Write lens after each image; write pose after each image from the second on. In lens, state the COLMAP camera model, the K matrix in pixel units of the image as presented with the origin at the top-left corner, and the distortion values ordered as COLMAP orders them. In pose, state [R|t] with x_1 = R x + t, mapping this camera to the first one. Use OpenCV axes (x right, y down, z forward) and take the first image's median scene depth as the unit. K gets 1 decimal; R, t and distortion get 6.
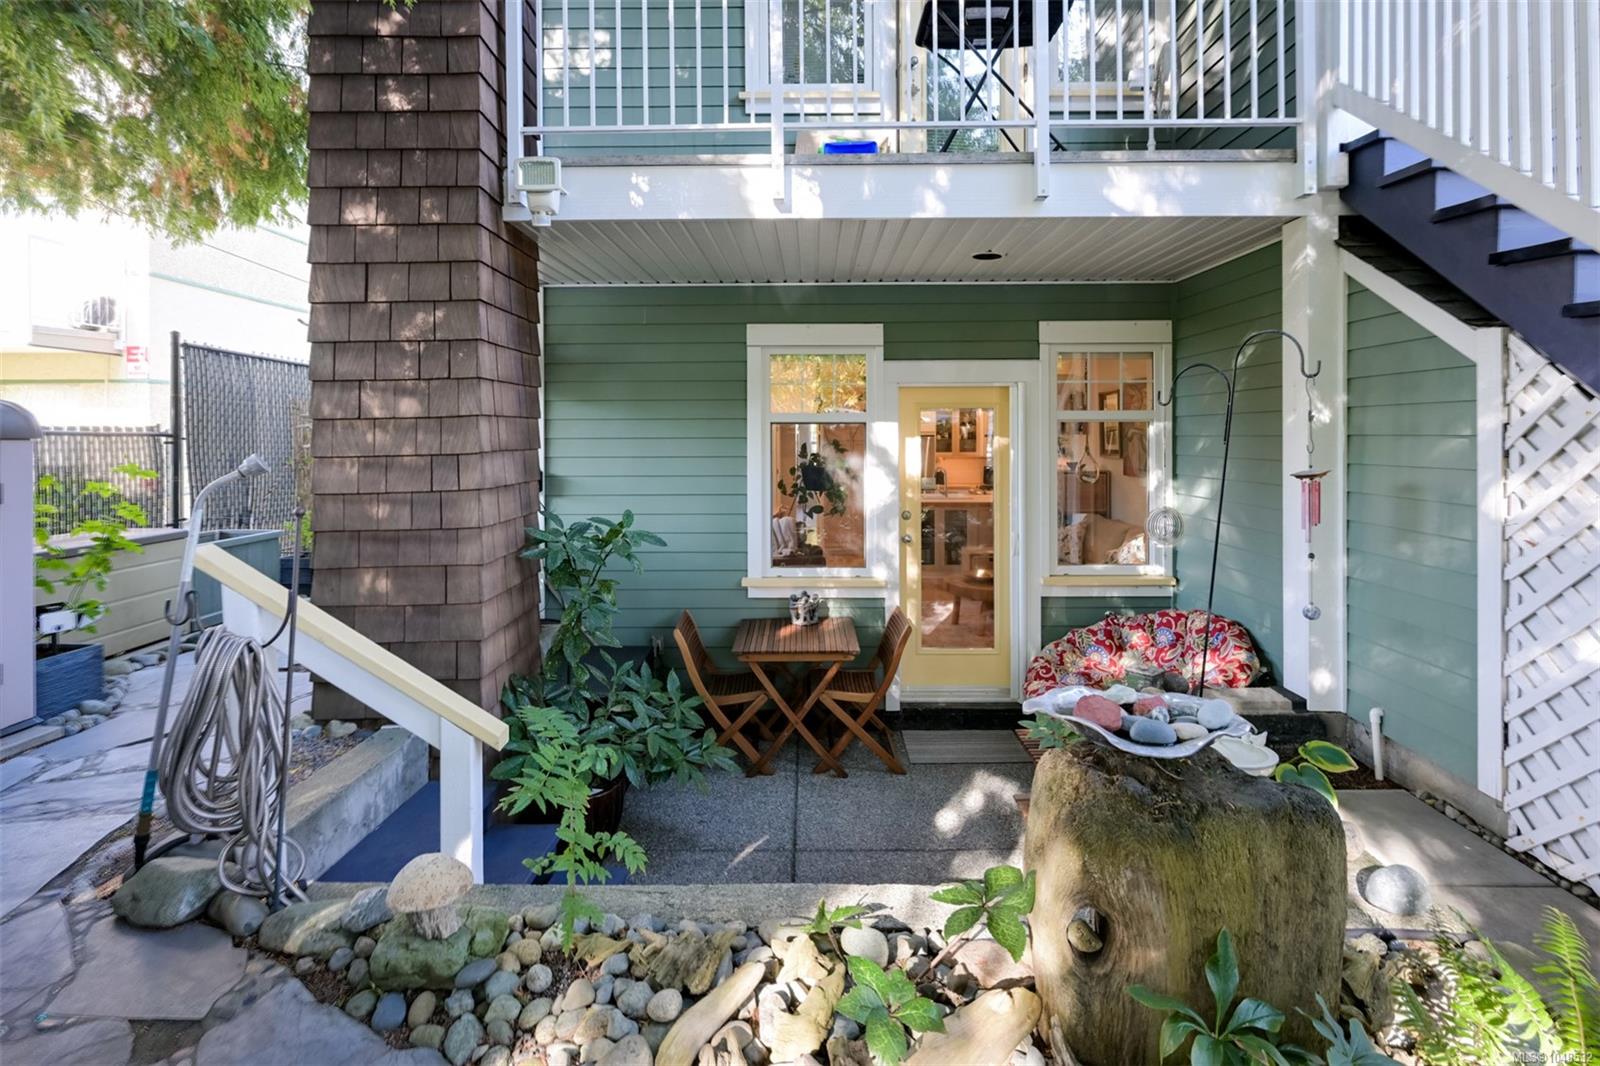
lens RADIAL K [[742.2, 0, 785.0], [0, 742.2, 432.9], [0, 0, 1]] dist [-0.001575, 0.002342]
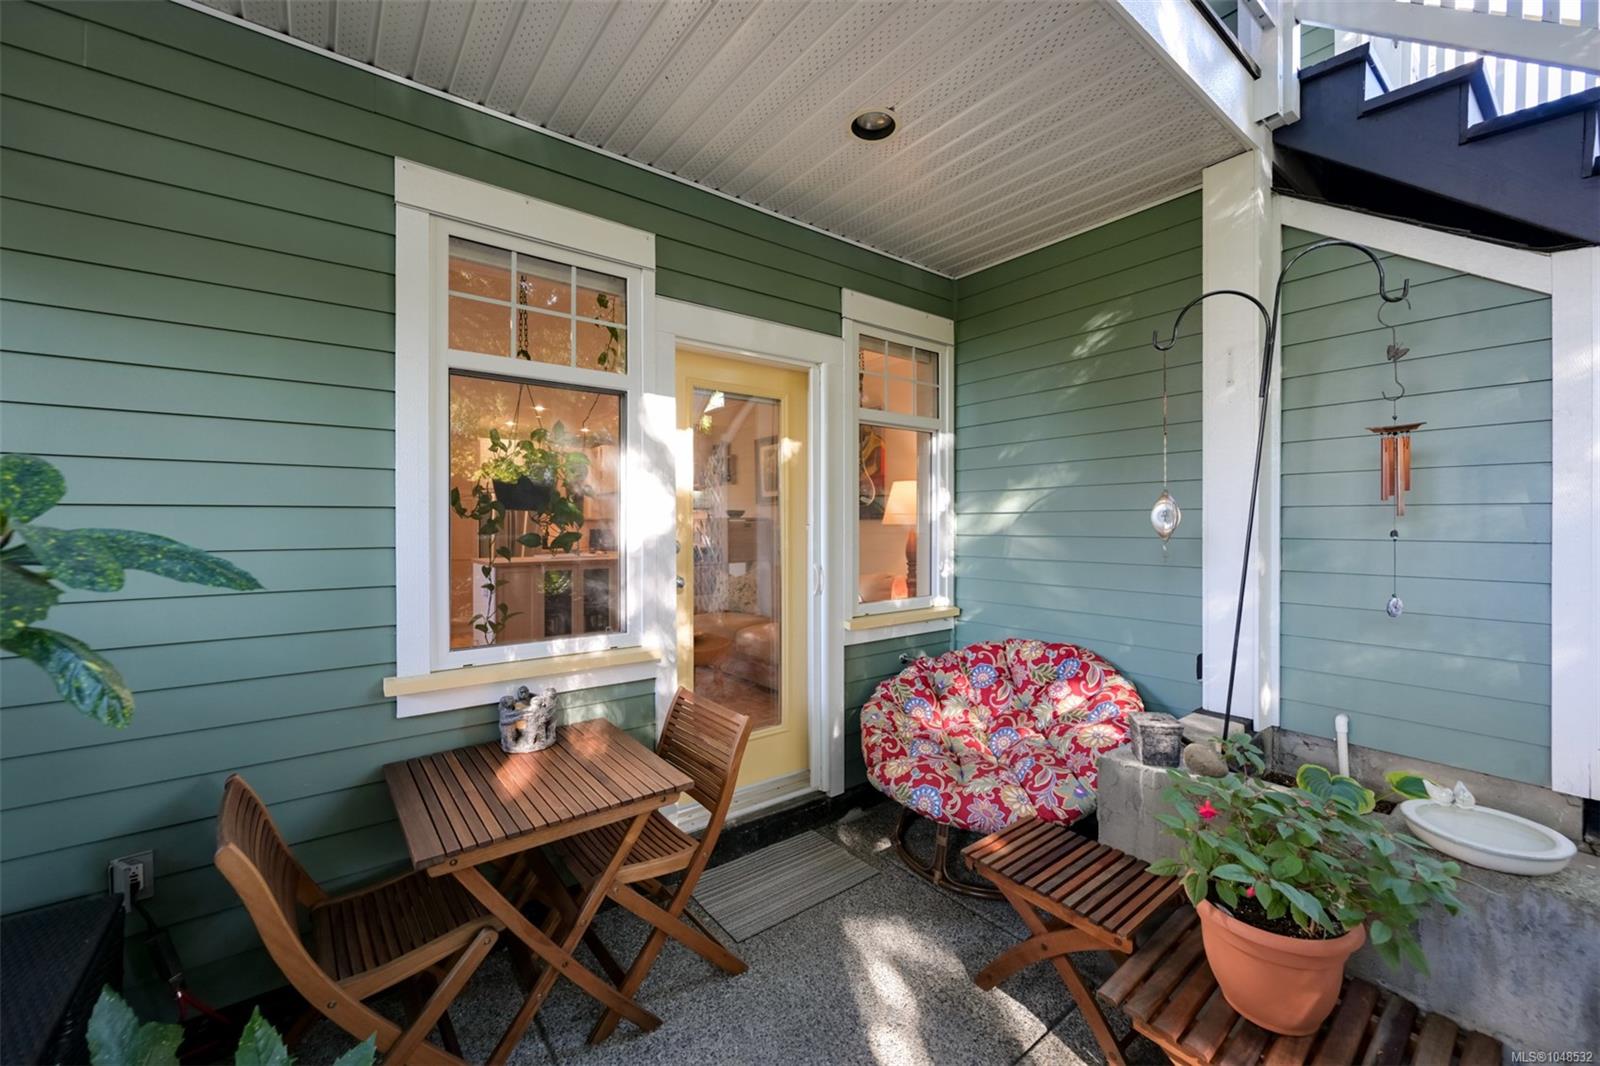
lens RADIAL K [[650.7, 0, 801.8], [0, 650.7, 525.1], [0, 0, 1]] dist [0.003368, 0.000304]
pose [[0.779073, 0.001654, 0.626932, -0.120895], [-0.005857, 0.999972, 0.004640, 0.098933], [-0.626906, -0.007287, 0.779060, 0.540694]]
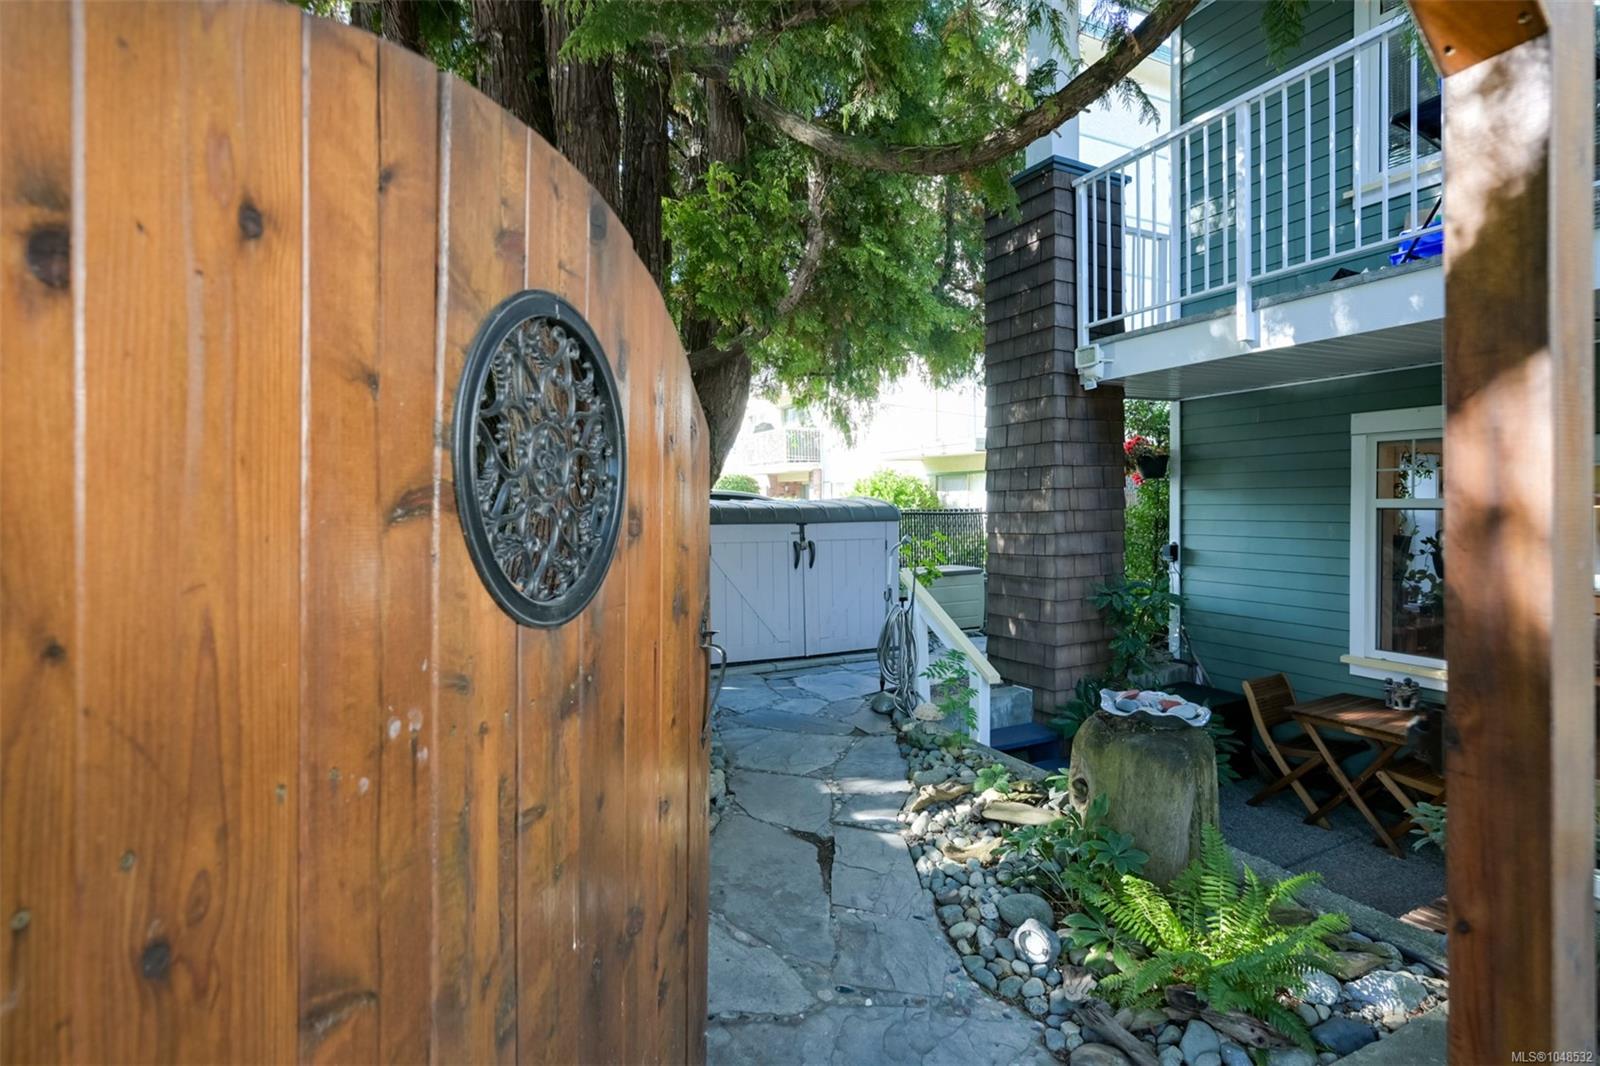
lens RADIAL K [[742.2, 0, 818.7], [0, 742.2, 495.2], [0, 0, 1]] dist [-0.001575, 0.002342]
pose [[0.478770, -0.011223, -0.877869, 0.560203], [0.014088, 0.999888, -0.005100, -0.040752], [0.877827, -0.009926, 0.478874, -0.181682]]
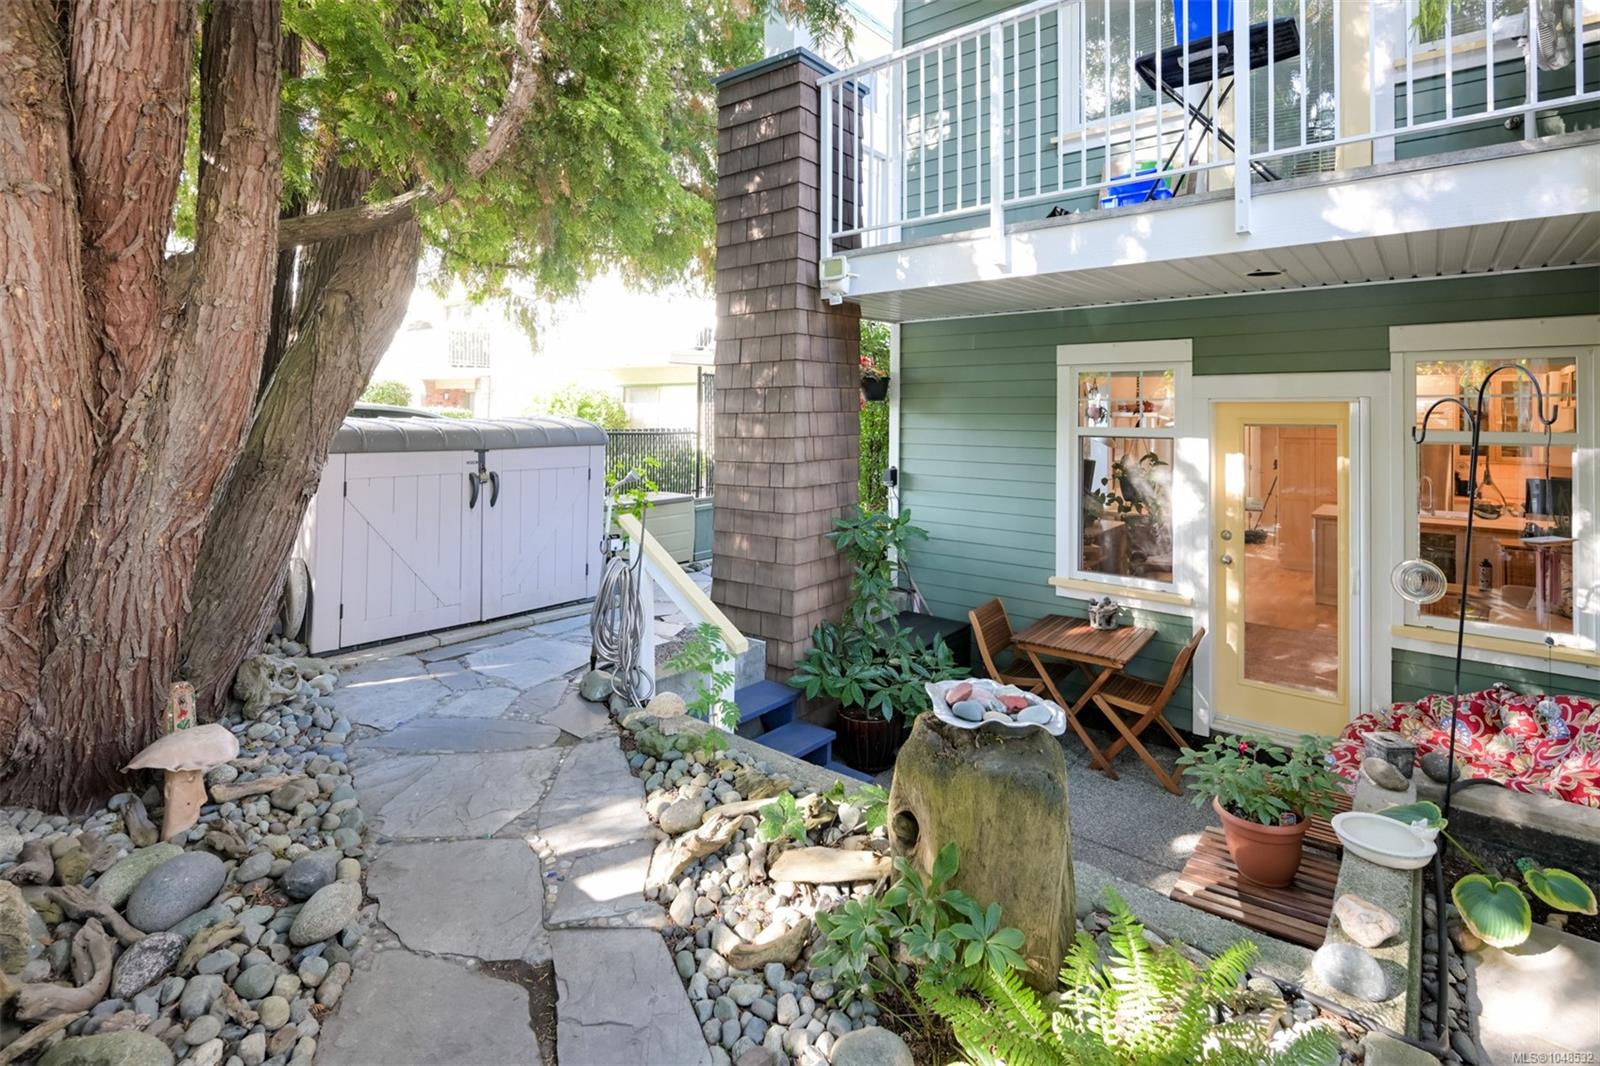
lens RADIAL K [[742.2, 0, 800.7], [0, 742.2, 379.1], [0, 0, 1]] dist [-0.001575, 0.002342]
pose [[0.786923, -0.021970, -0.616660, 0.363264], [-0.001879, 0.999276, -0.038000, -0.059311], [0.617048, 0.031062, 0.786312, -0.114225]]
